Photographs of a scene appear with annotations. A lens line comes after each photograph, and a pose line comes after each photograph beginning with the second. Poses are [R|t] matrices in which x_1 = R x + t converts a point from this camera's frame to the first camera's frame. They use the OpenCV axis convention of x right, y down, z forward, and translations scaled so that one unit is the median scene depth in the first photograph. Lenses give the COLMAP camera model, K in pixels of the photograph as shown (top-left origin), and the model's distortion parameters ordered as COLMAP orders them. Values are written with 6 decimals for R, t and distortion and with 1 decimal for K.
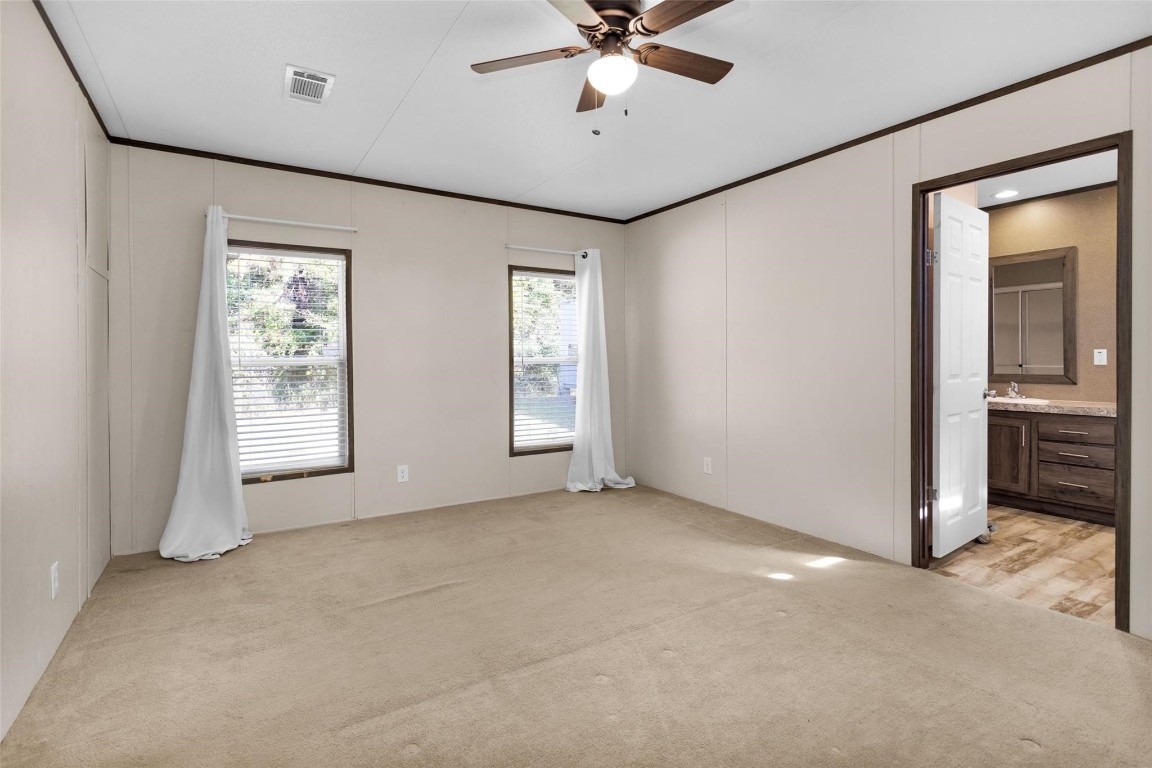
lens RADIAL K [[556.9, 0, 573.6], [0, 556.9, 366.4], [0, 0, 1]] dist [0.001606, 0.000283]
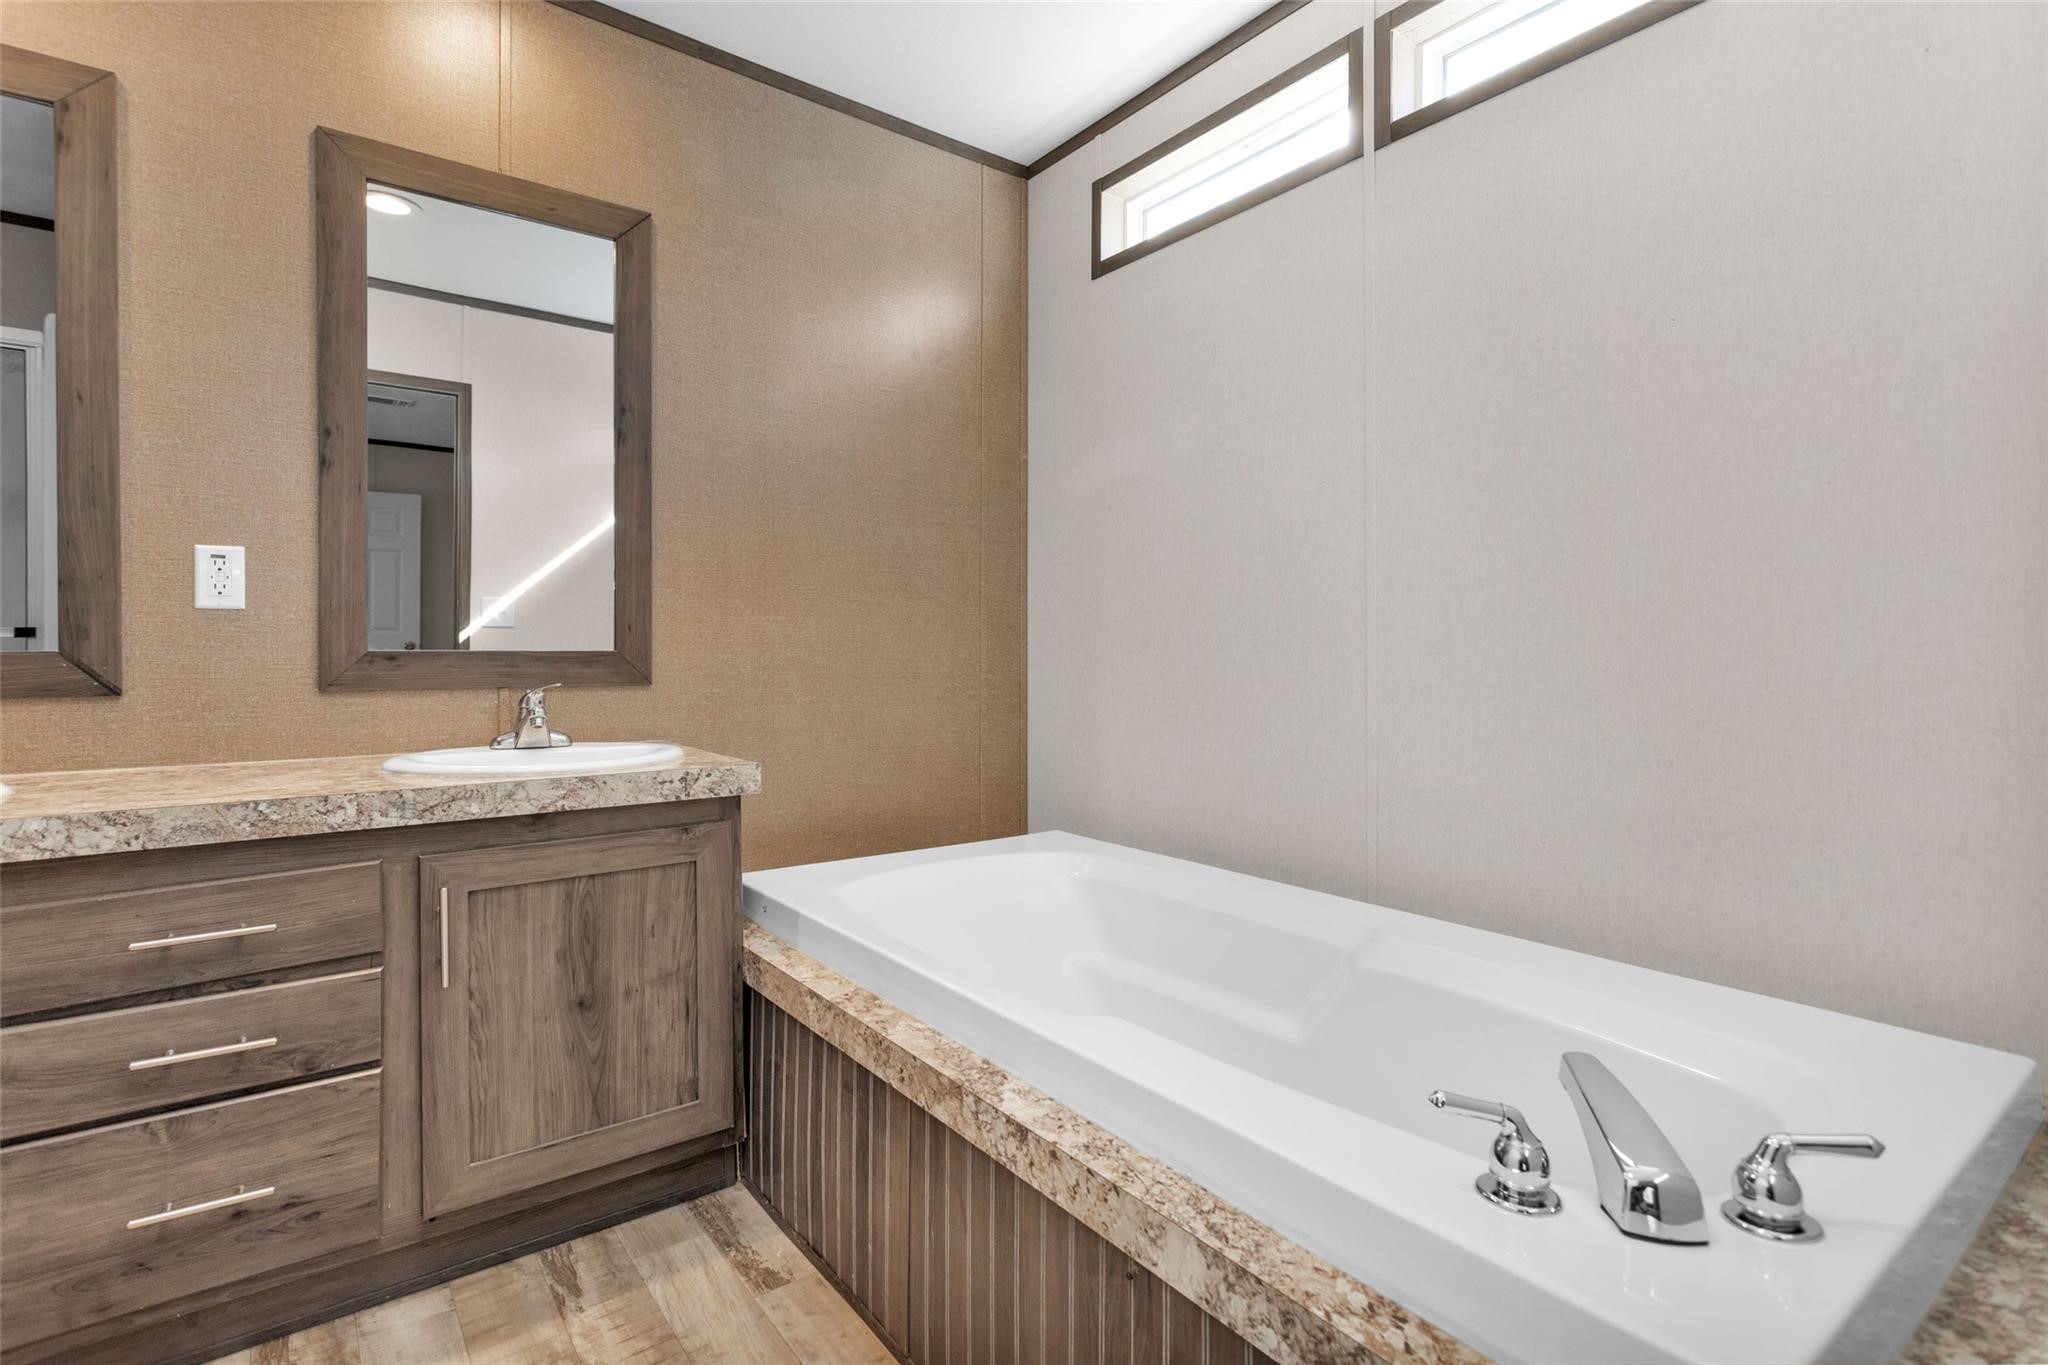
lens RADIAL K [[990.8, 0, 990.9], [0, 990.8, 648.6], [0, 0, 1]] dist [0.001216, 0.000913]
pose [[-0.070028, 0.012765, 0.997463, 0.495633], [0.010843, 0.999869, -0.012034, 0.023143], [-0.997486, 0.009973, -0.070157, 0.700450]]
